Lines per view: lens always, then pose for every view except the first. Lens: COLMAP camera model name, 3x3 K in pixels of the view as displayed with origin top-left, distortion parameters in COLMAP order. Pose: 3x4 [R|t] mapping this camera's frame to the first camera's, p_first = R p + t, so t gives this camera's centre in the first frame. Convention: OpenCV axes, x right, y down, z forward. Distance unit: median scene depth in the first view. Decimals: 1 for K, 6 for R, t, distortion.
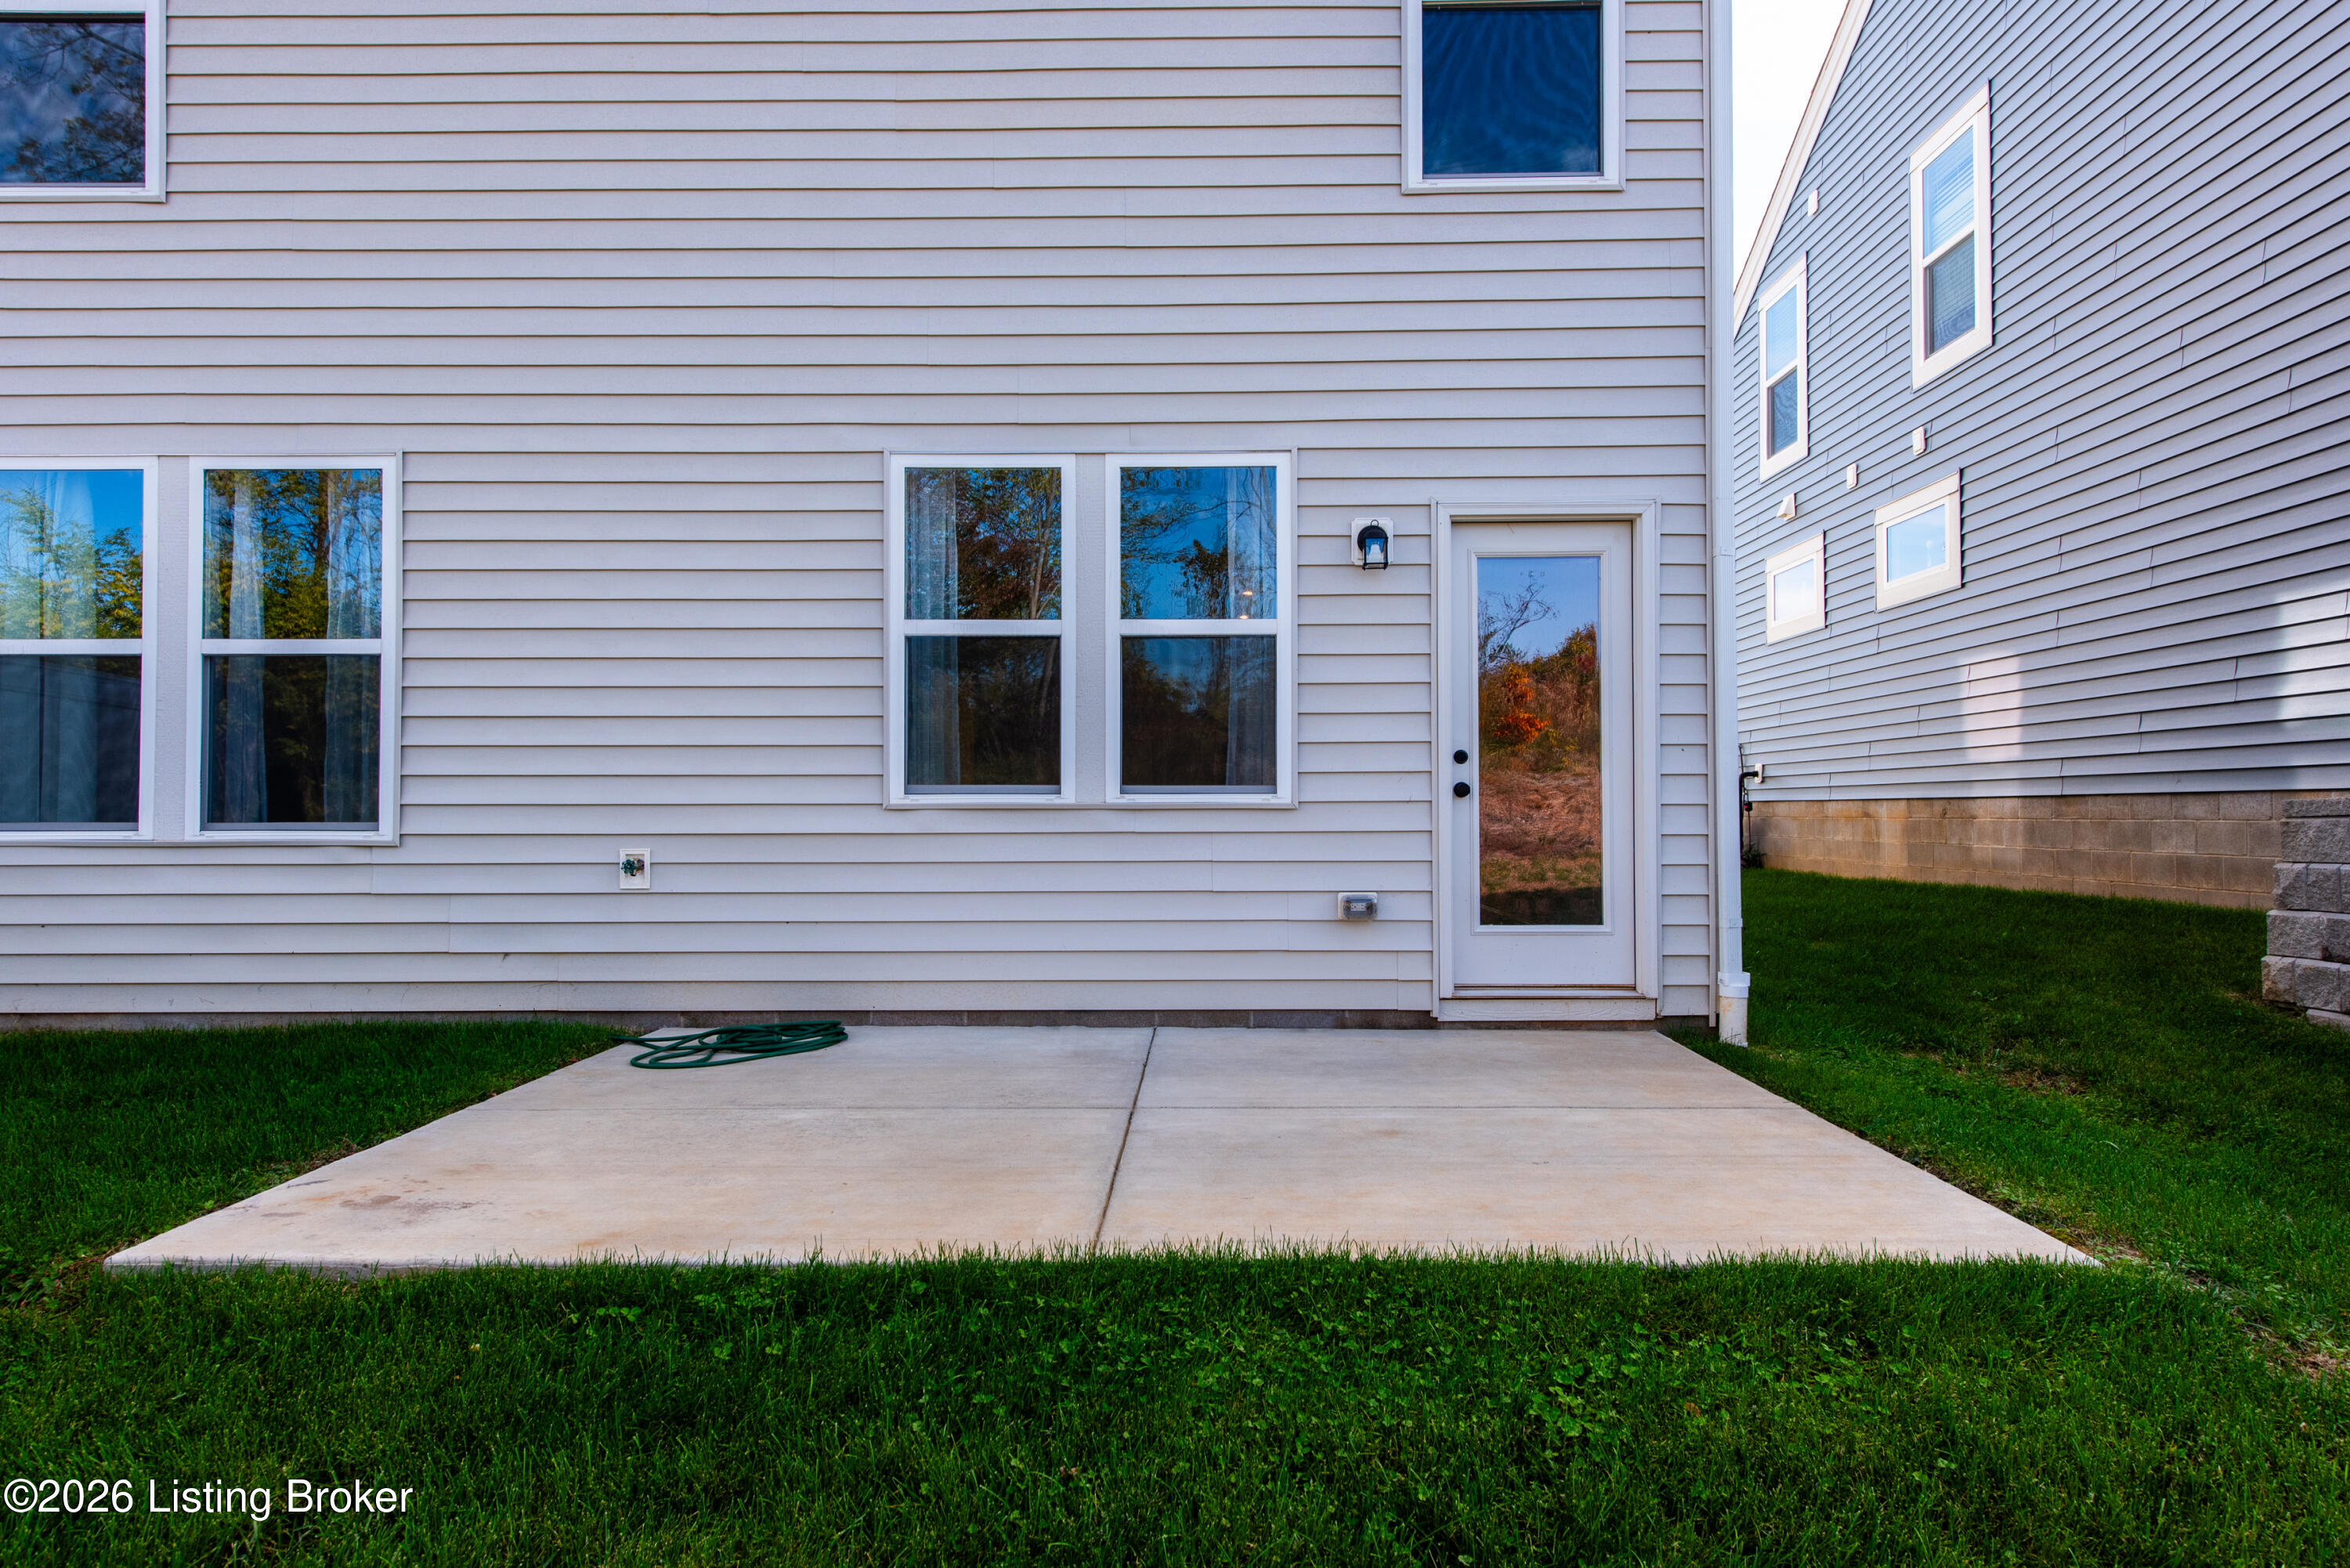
lens RADIAL K [[1548.1, 0, 1175.0], [0, 1548.1, 784.0], [0, 0, 1]] dist [0.016924, -0.002837]
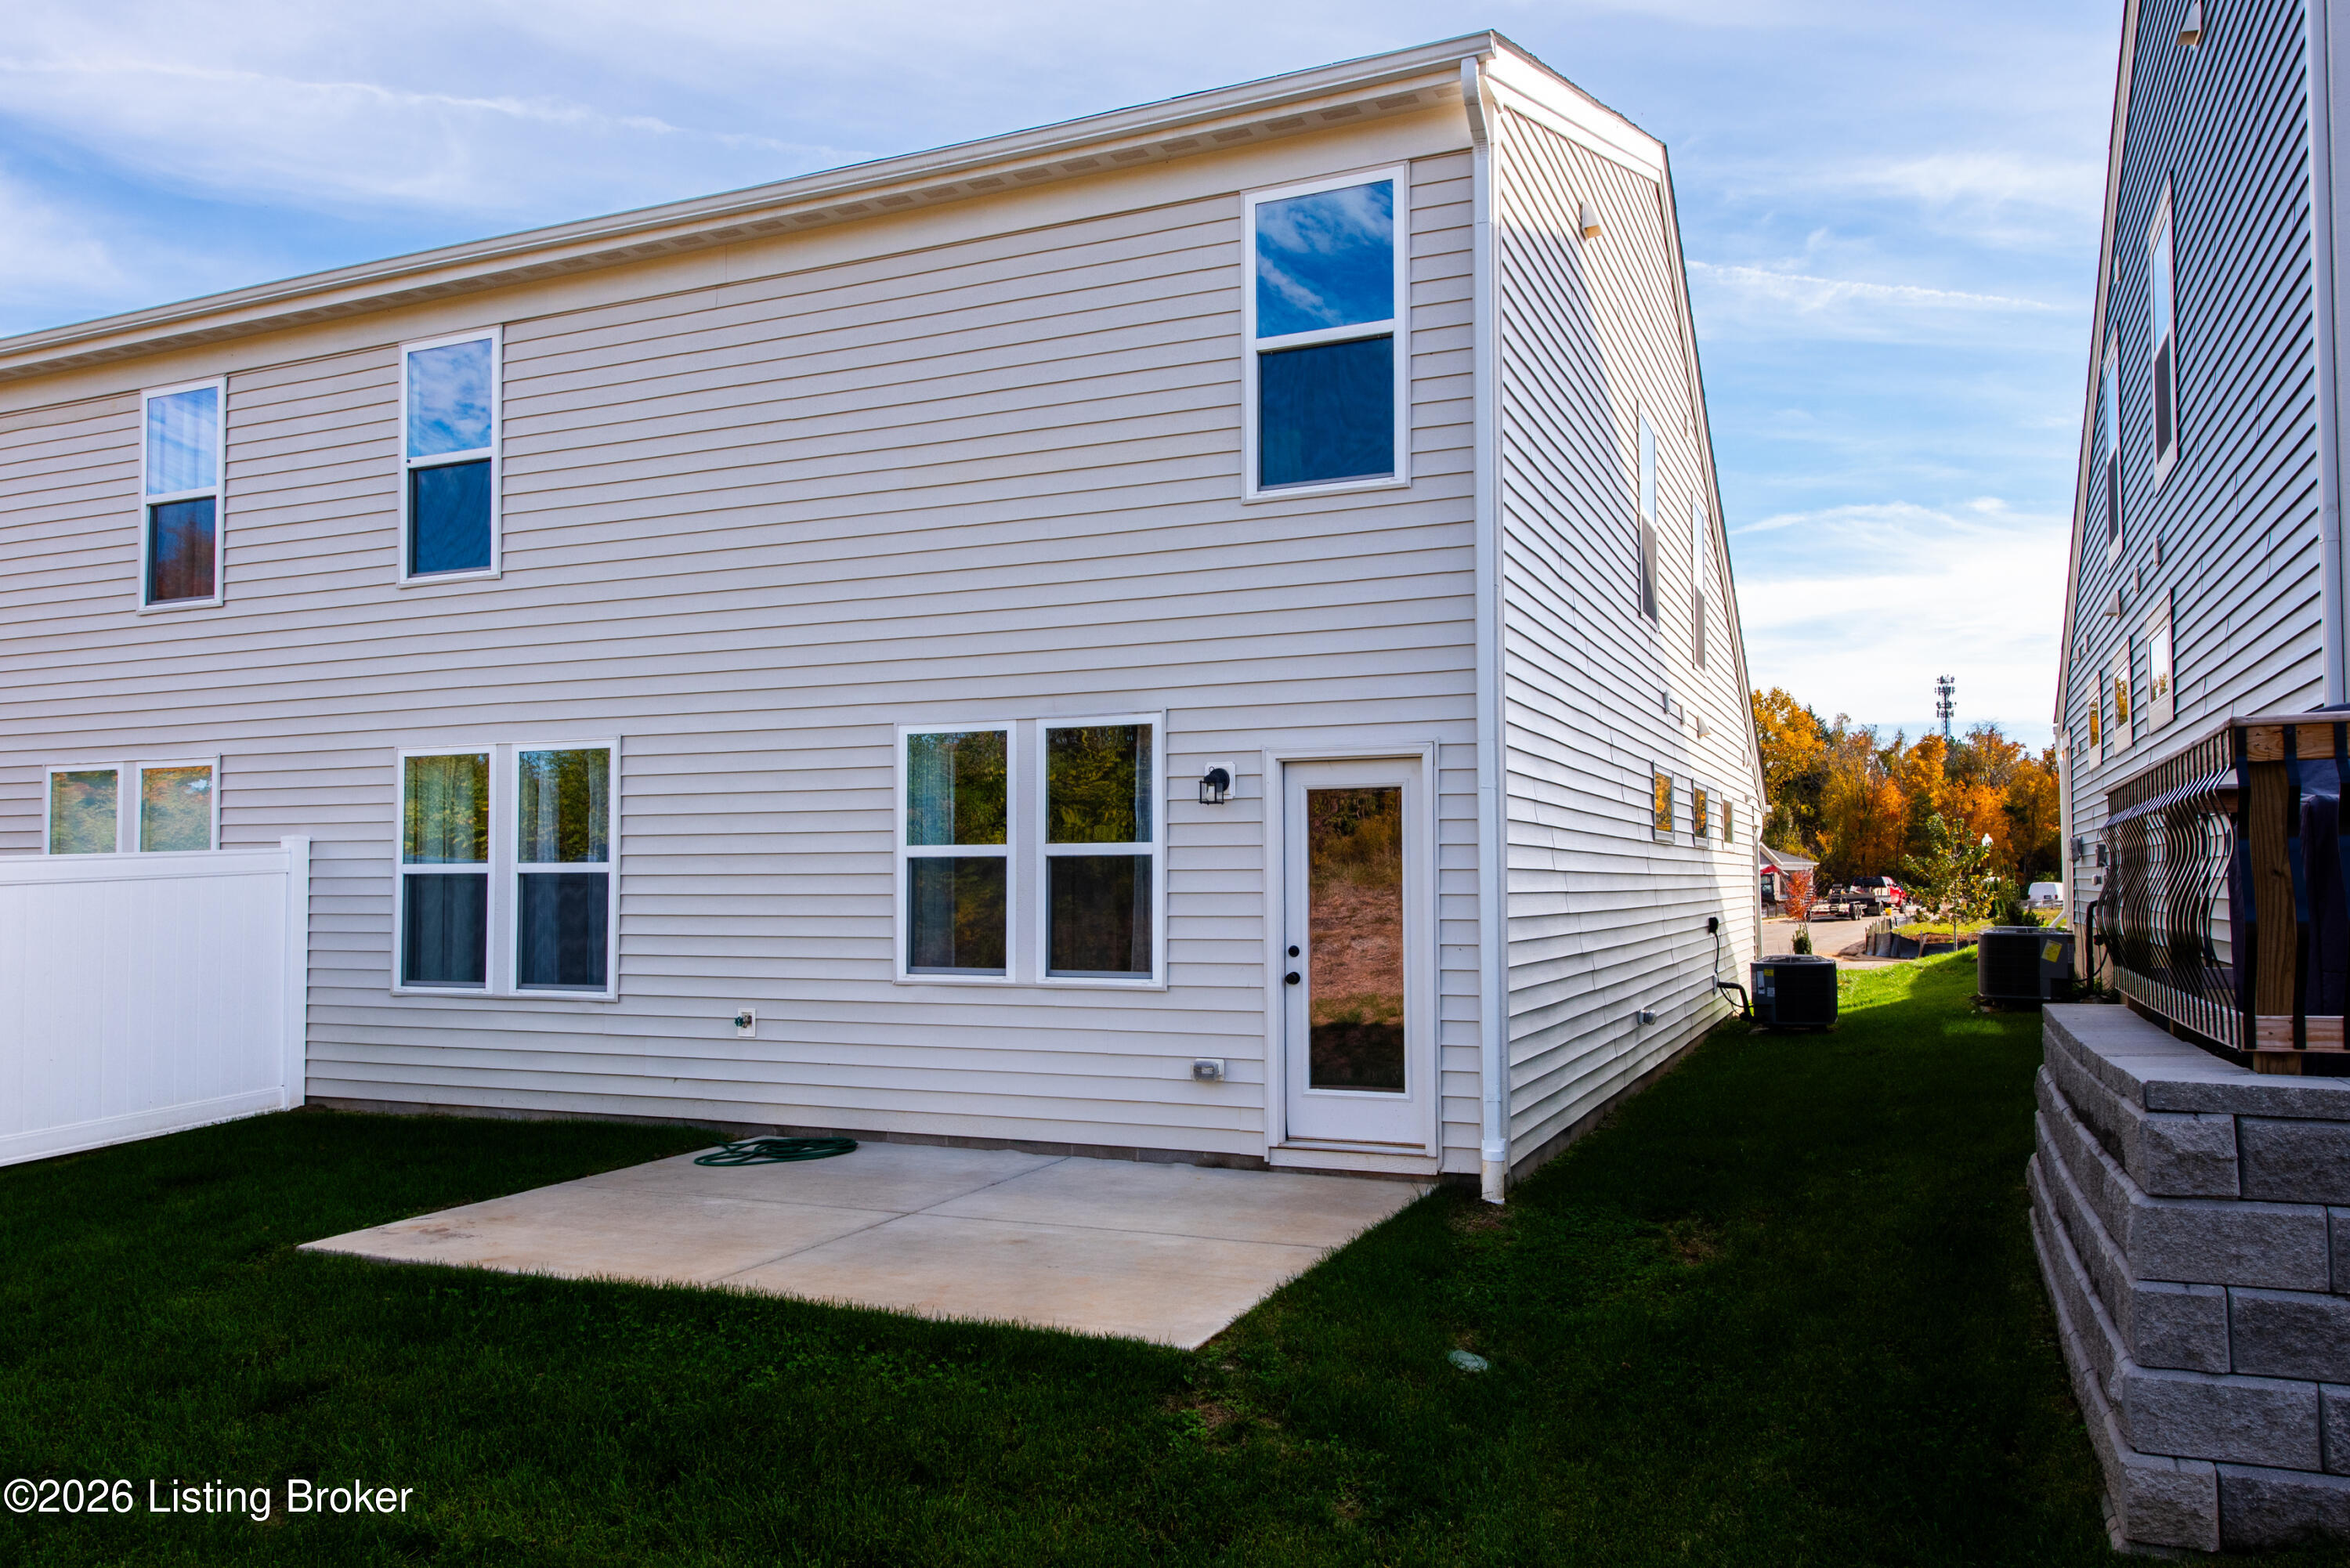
lens RADIAL K [[1667.3, 0, 1177.0], [0, 1667.3, 833.8], [0, 0, 1]] dist [0.009644, 0.000843]
pose [[0.922207, -0.015050, -0.386403, 0.614165], [0.006293, 0.999694, -0.023920, -0.080098], [0.386645, 0.019628, 0.922020, -0.263976]]
